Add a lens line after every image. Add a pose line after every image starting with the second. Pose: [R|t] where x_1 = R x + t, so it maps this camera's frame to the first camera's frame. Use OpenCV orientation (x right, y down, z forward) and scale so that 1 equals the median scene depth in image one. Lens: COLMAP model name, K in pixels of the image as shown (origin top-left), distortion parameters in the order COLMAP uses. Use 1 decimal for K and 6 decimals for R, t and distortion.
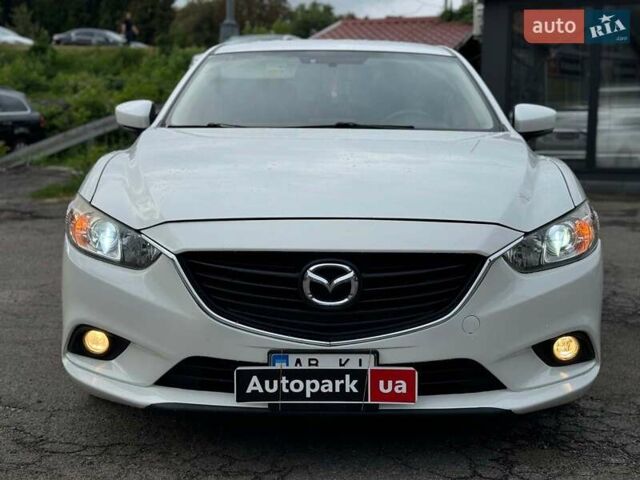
lens RADIAL K [[926.8, 0, 316.2], [0, 926.8, 238.5], [0, 0, 1]] dist [0.107459, 0.000000]
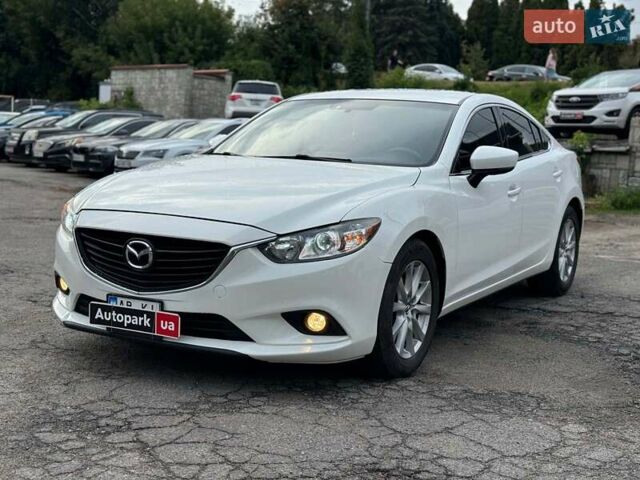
lens RADIAL K [[926.8, 0, 321.6], [0, 926.8, 240.9], [0, 0, 1]] dist [0.107459, 0.000000]
pose [[0.874336, 0.085043, -0.477811, 1.015836], [-0.099310, 0.995046, -0.004623, 0.003161], [0.475051, 0.051493, 0.878450, -0.224883]]
